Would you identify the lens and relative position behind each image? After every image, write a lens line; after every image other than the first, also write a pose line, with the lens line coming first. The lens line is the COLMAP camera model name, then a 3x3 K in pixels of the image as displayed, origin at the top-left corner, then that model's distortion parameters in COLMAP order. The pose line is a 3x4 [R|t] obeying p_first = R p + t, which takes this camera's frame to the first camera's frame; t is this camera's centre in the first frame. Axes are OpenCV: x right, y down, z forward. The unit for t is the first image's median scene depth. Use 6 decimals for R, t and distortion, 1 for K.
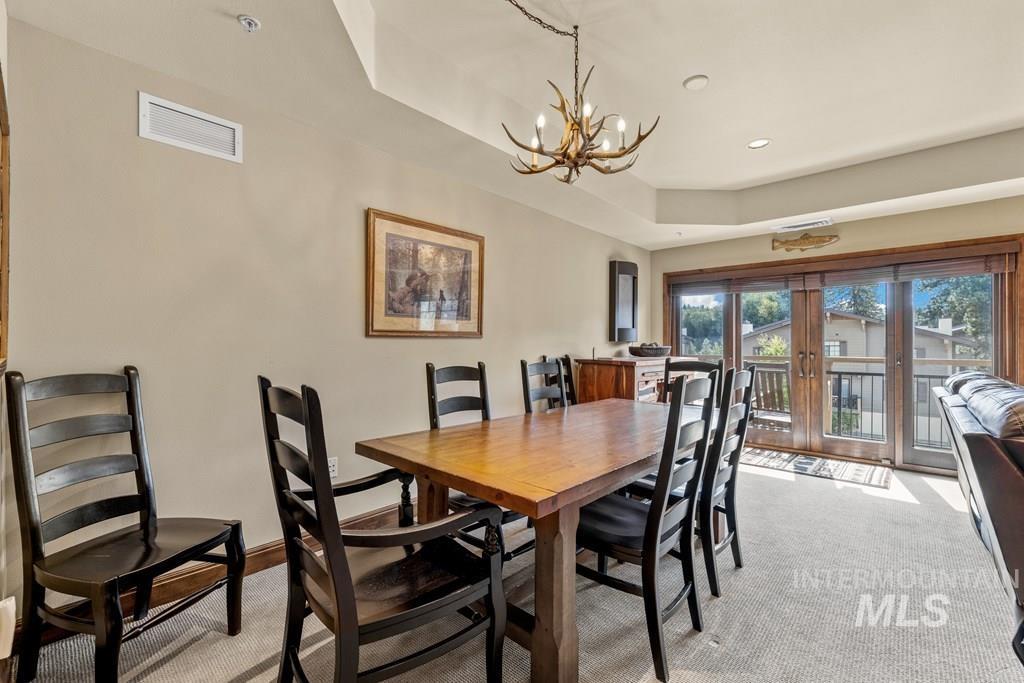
lens RADIAL K [[434.0, 0, 515.2], [0, 434.0, 345.2], [0, 0, 1]] dist [0.002238, 0.000362]
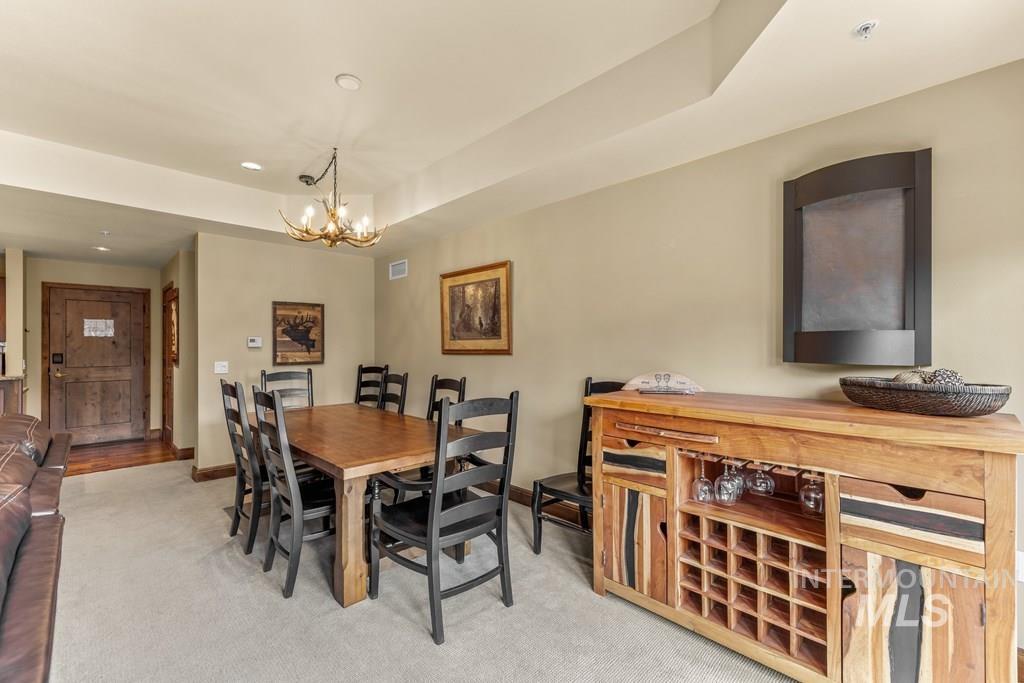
lens RADIAL K [[434.0, 0, 516.9], [0, 434.0, 343.2], [0, 0, 1]] dist [0.002238, 0.000362]
pose [[-0.045860, -0.005579, -0.998932, 1.088702], [0.003208, 0.999978, -0.005733, -0.042334], [0.998943, -0.003467, -0.045842, 1.165378]]
